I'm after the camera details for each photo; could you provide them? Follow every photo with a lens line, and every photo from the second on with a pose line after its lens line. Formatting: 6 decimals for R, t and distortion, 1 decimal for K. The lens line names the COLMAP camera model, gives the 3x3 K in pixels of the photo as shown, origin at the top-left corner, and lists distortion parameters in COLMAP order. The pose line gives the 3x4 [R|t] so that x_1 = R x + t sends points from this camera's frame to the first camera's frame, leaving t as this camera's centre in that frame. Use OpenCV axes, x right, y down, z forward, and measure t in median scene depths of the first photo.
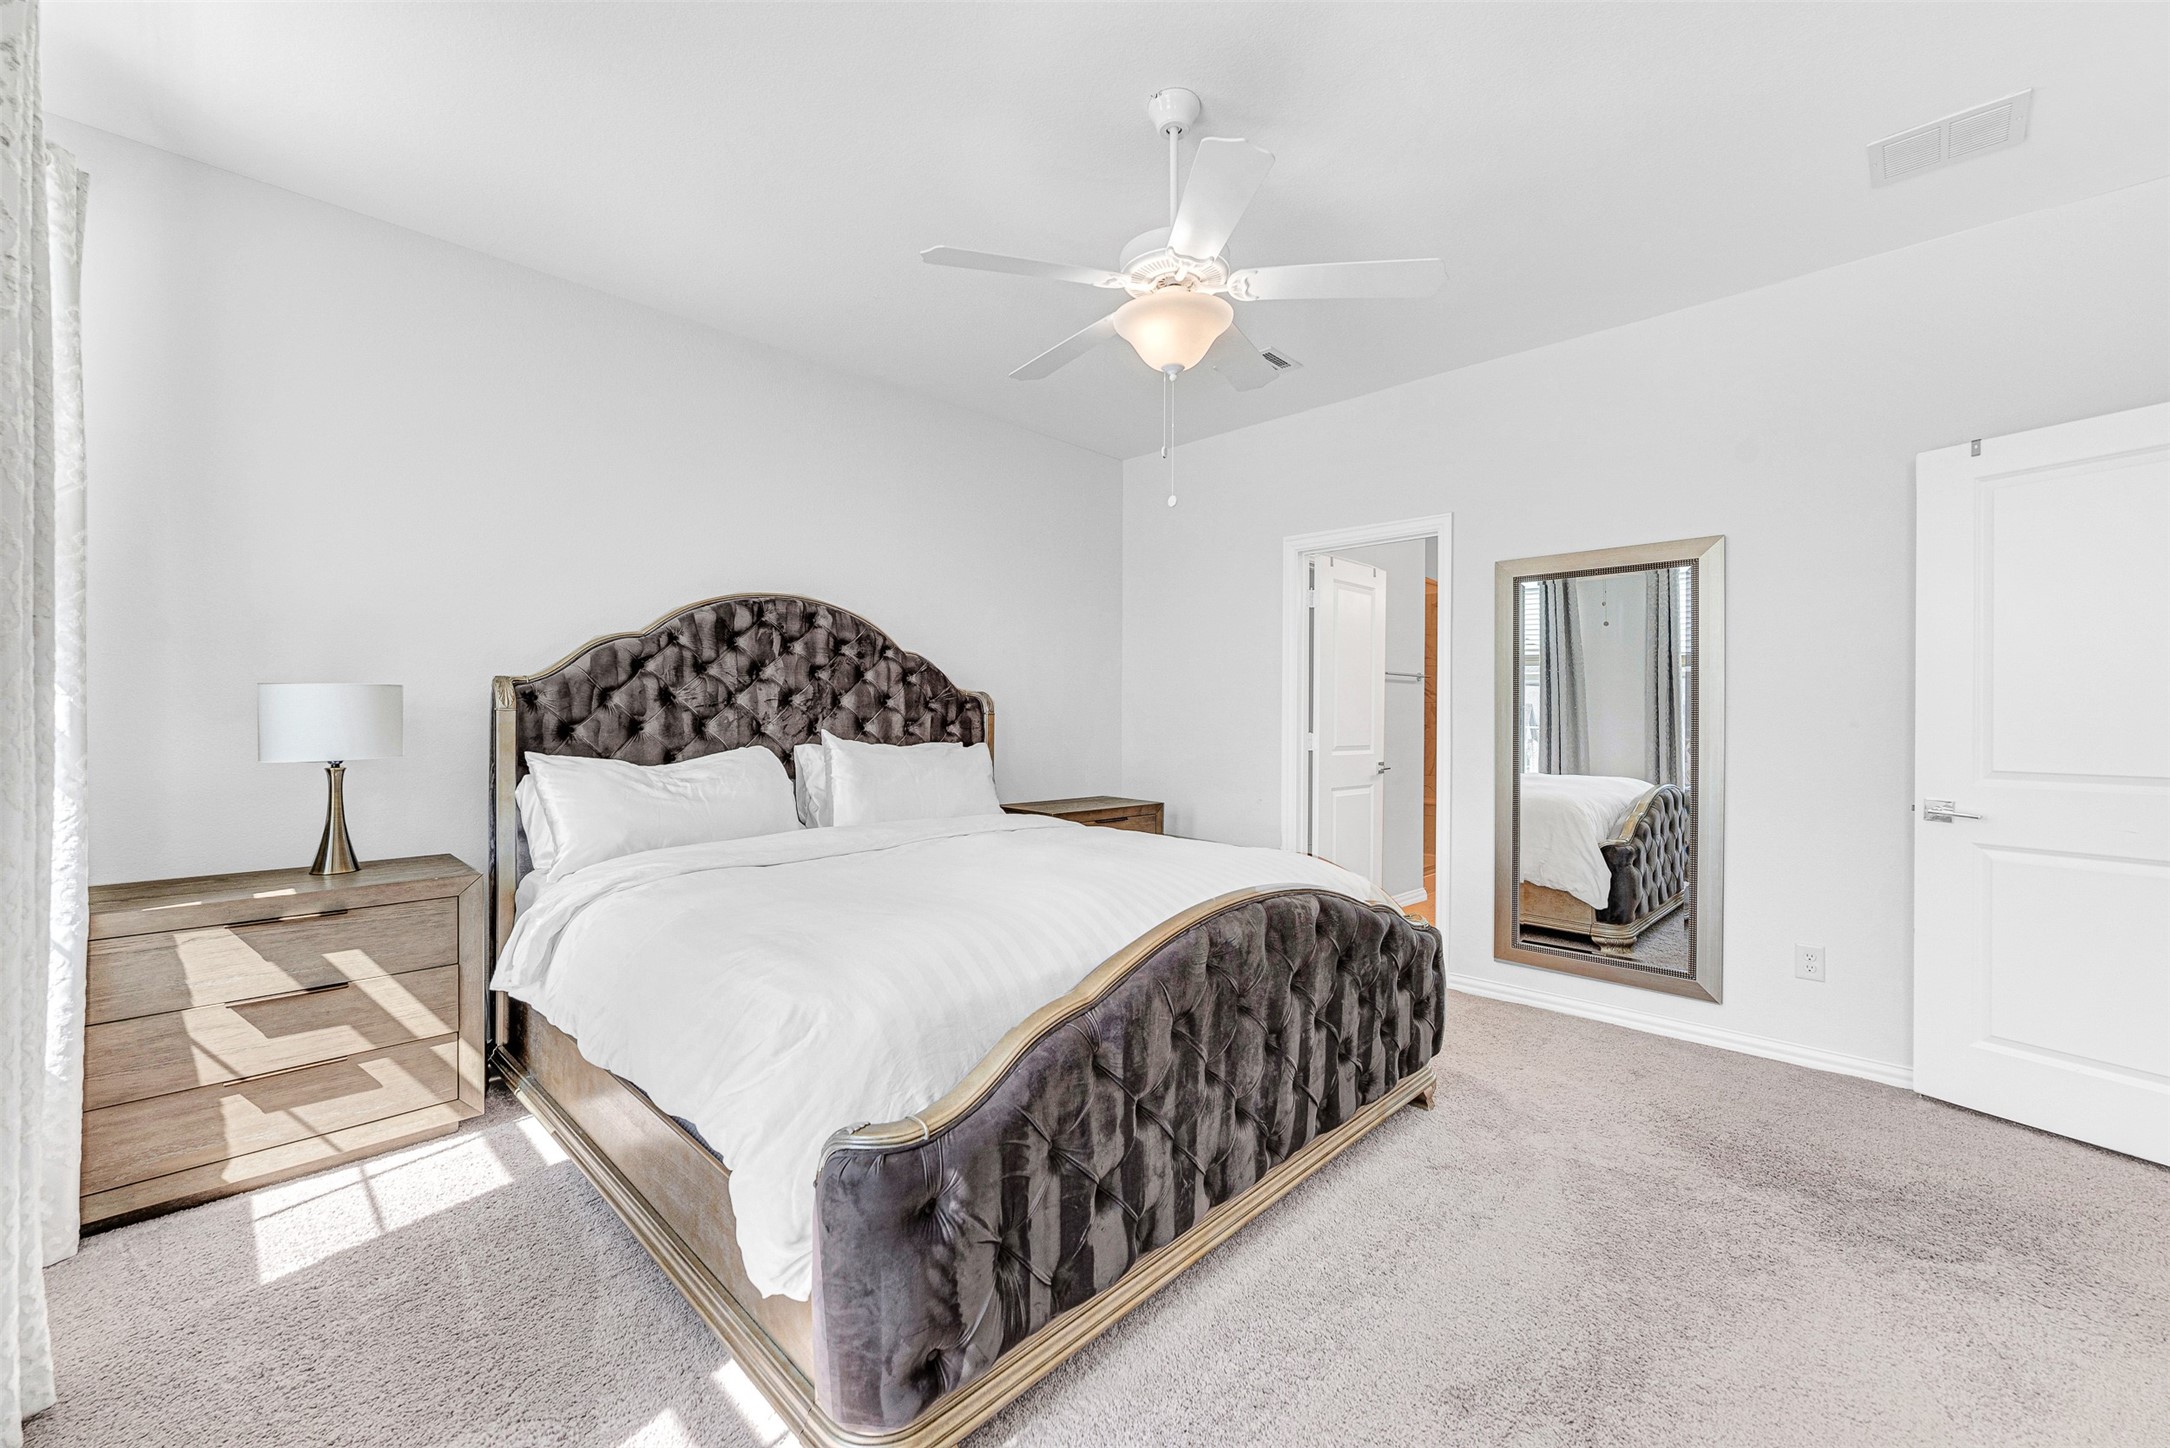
lens RADIAL K [[860.2, 0, 1085.0], [0, 860.2, 724.0], [0, 0, 1]] dist [-0.001070, -0.000092]
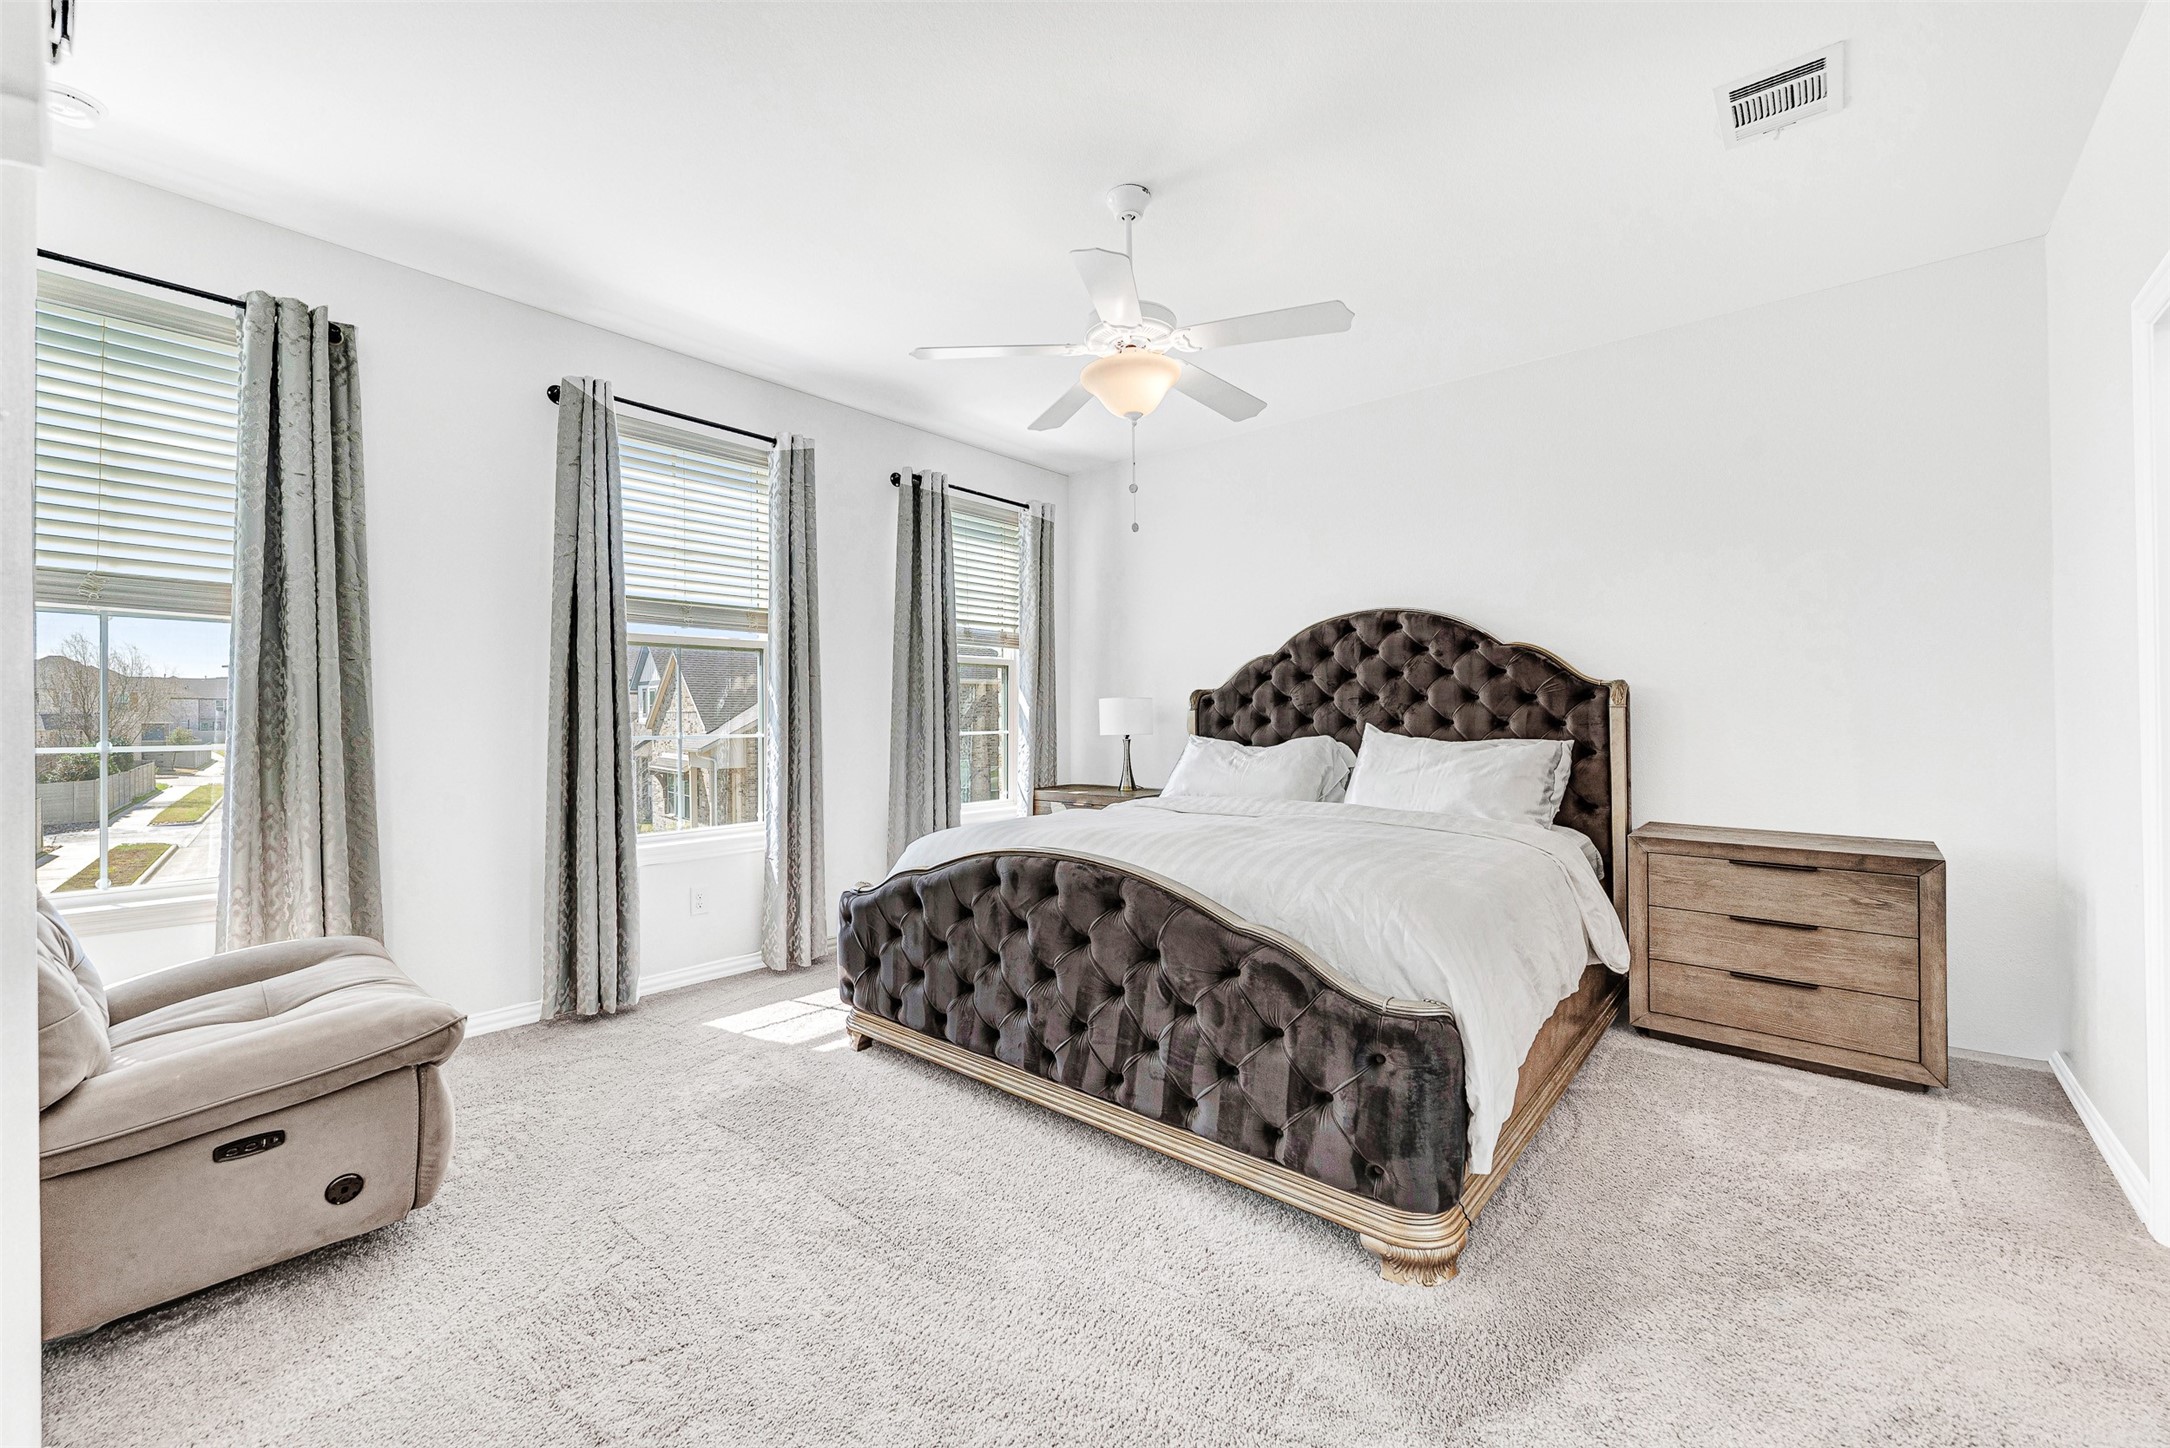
lens RADIAL K [[860.2, 0, 1085.0], [0, 860.2, 724.0], [0, 0, 1]] dist [-0.001070, -0.000092]
pose [[0.059439, 0.002333, -0.998229, 0.843321], [-0.003310, 0.999992, 0.002140, 0.005613], [0.998226, 0.003177, 0.059446, 0.571386]]
